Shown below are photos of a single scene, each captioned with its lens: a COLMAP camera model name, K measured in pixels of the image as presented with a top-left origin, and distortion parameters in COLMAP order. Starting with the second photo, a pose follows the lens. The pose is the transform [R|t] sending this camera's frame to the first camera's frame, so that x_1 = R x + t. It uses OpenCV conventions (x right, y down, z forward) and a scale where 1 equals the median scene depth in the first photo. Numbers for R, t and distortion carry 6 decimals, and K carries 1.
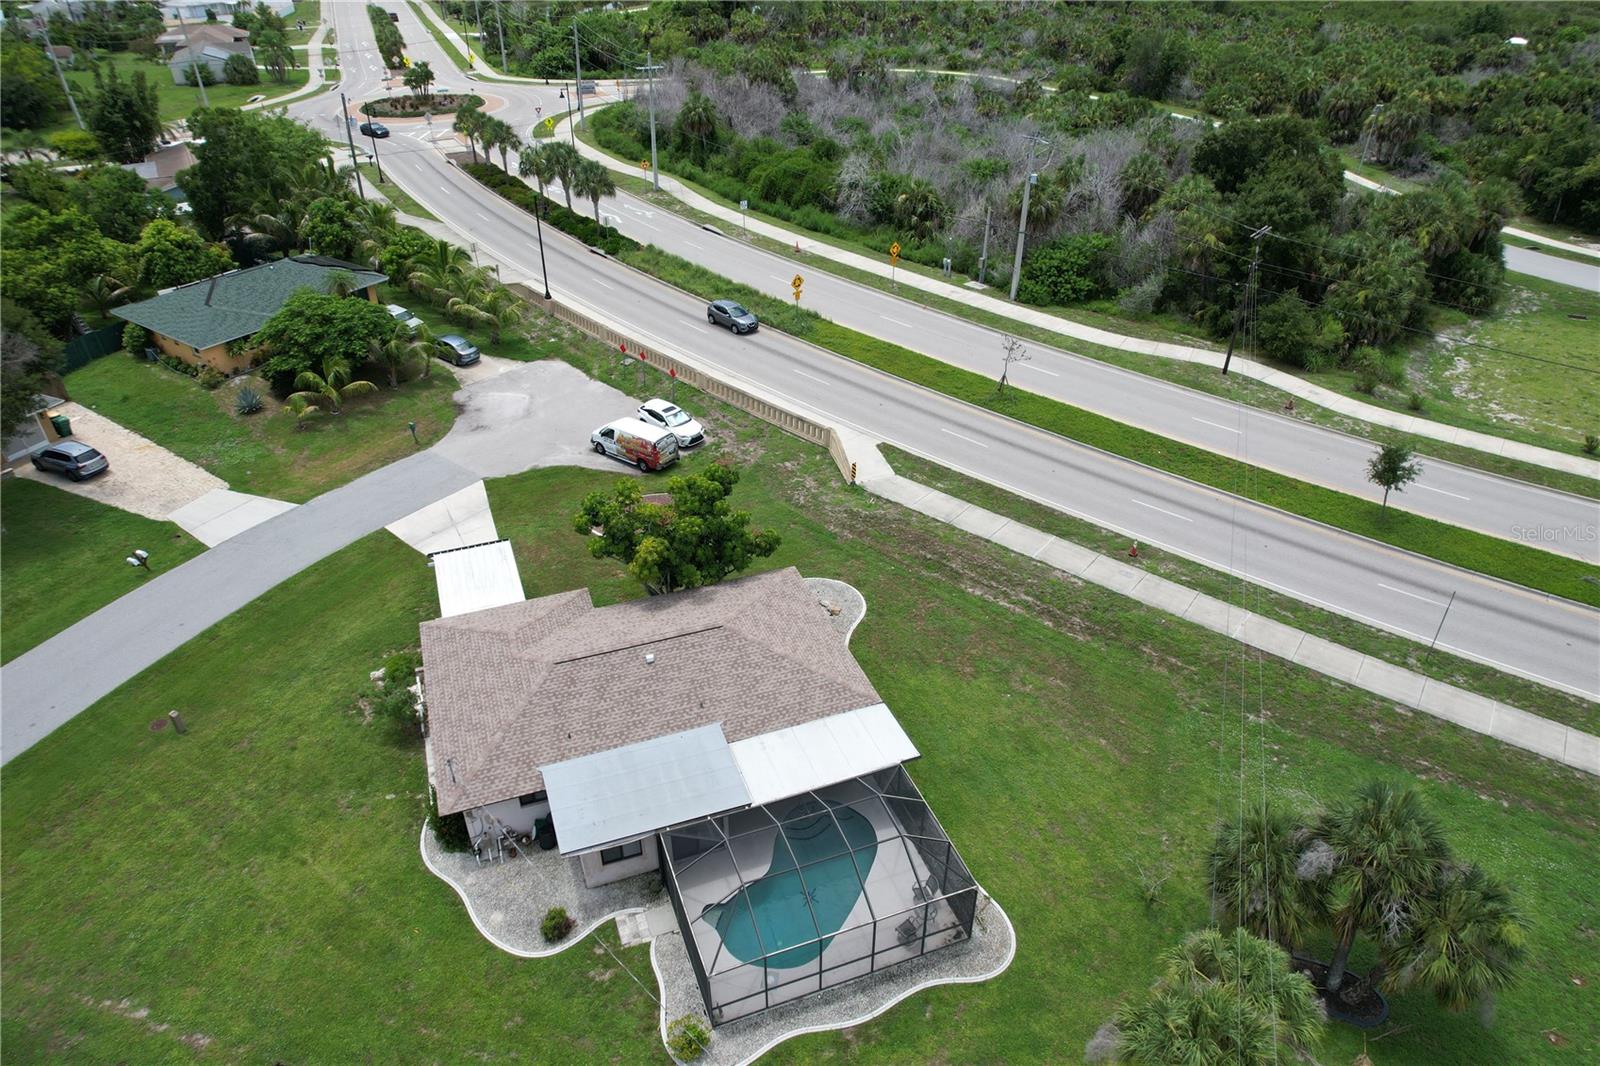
lens RADIAL K [[1016.9, 0, 805.3], [0, 1016.9, 537.9], [0, 0, 1]] dist [-0.081233, 0.071199]
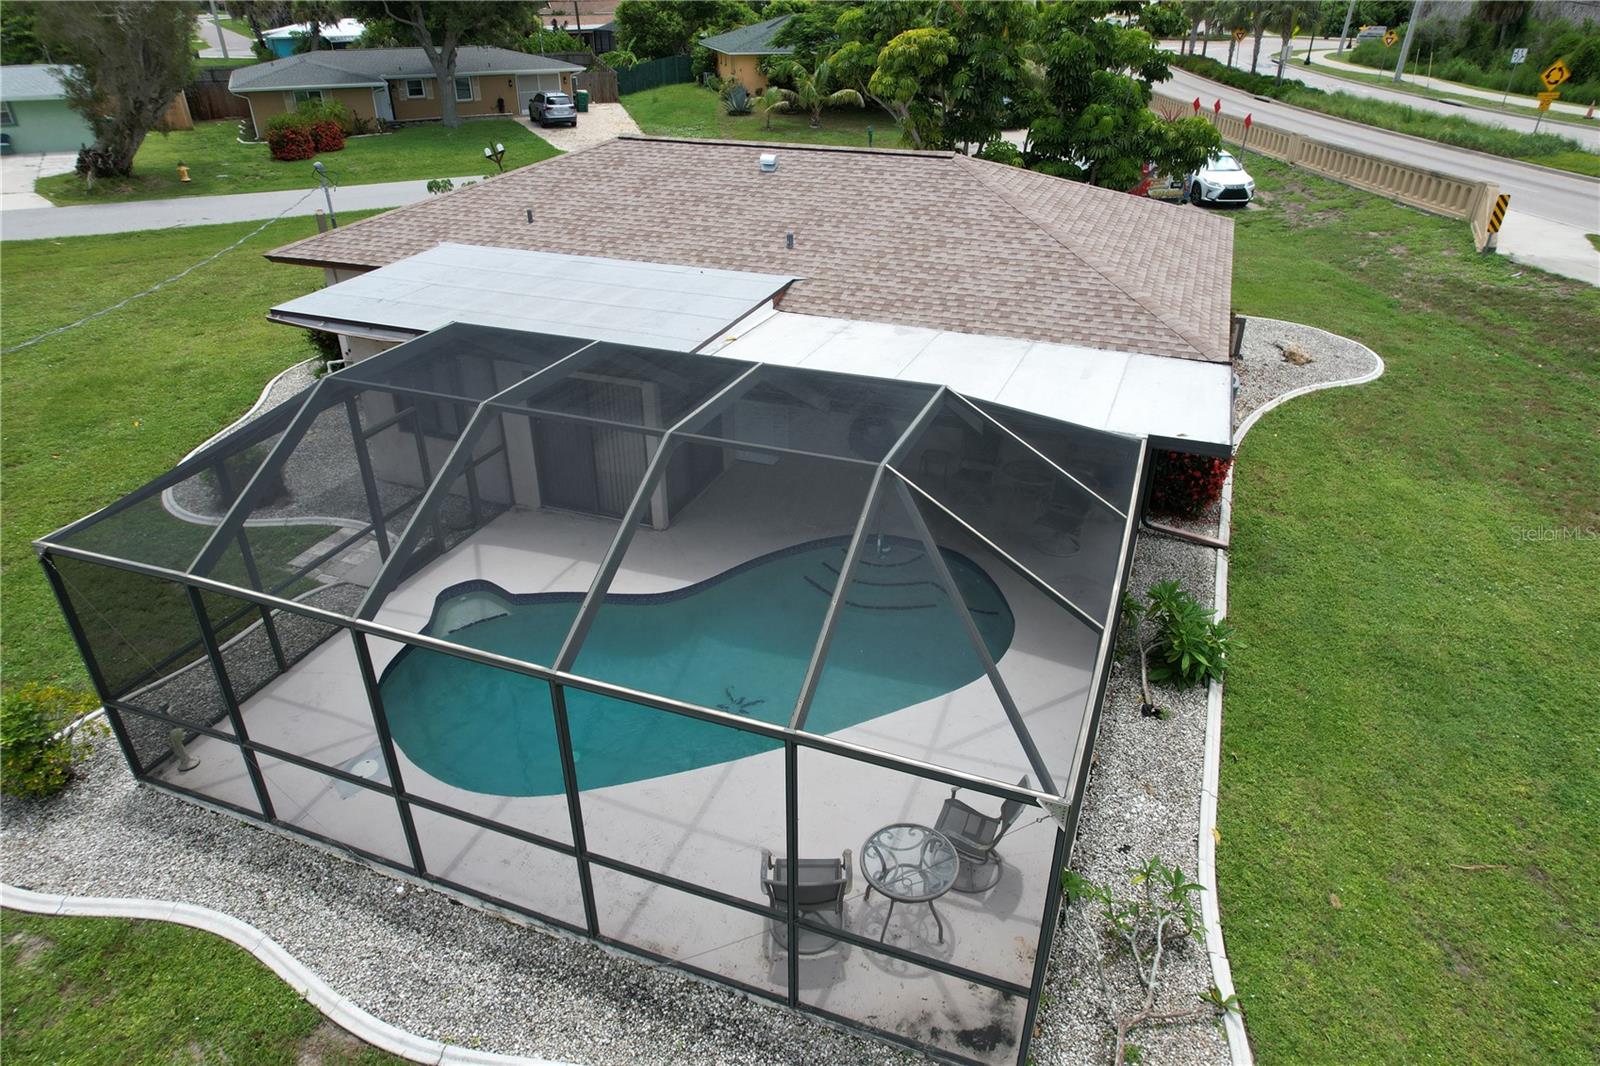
lens RADIAL K [[1016.9, 0, 805.3], [0, 1016.9, 537.9], [0, 0, 1]] dist [-0.081233, 0.071199]
pose [[0.741370, 0.316843, -0.591592, 0.176900], [-0.362615, 0.930893, 0.044143, 0.236699], [0.564695, 0.181793, 0.805028, 0.621565]]
